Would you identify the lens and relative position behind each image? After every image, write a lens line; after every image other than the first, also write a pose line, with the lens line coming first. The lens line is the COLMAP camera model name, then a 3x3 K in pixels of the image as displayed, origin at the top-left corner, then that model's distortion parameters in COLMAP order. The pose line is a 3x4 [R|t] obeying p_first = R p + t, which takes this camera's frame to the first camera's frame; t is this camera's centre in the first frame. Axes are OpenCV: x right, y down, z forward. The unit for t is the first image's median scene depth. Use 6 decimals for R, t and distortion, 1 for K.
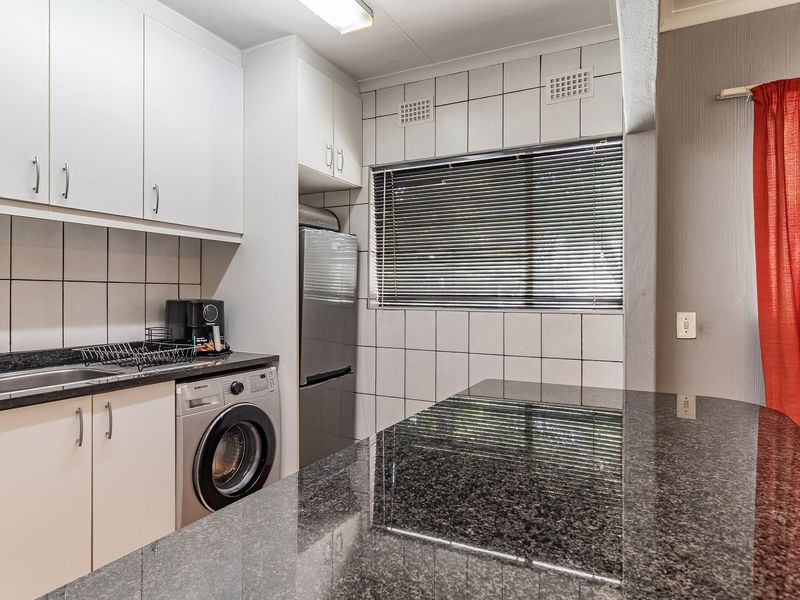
lens RADIAL K [[492.4, 0, 398.1], [0, 492.4, 298.5], [0, 0, 1]] dist [0.000365, -0.001541]
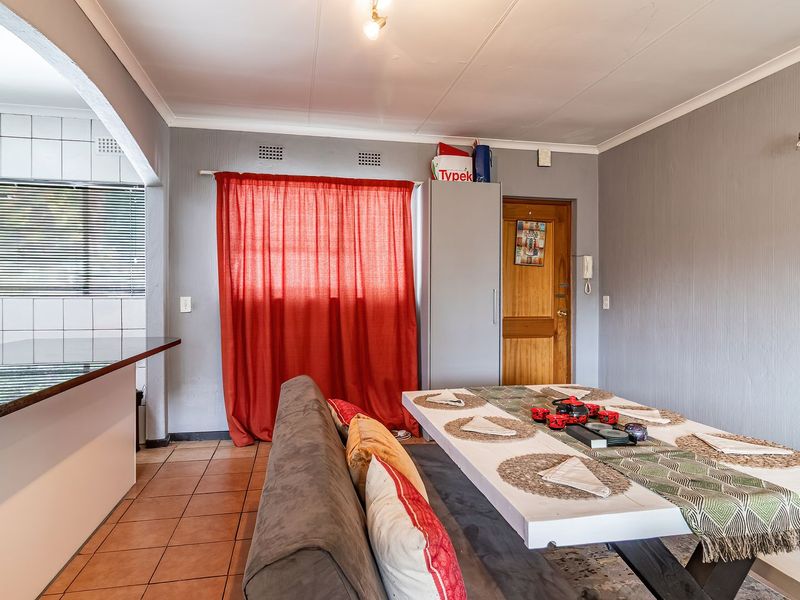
lens RADIAL K [[492.4, 0, 401.2], [0, 492.4, 291.7], [0, 0, 1]] dist [0.000365, -0.001541]
pose [[0.778963, -0.003766, 0.627059, 0.090930], [0.004781, 0.999989, 0.000066, 0.012507], [-0.627052, 0.002947, 0.778972, -0.683104]]
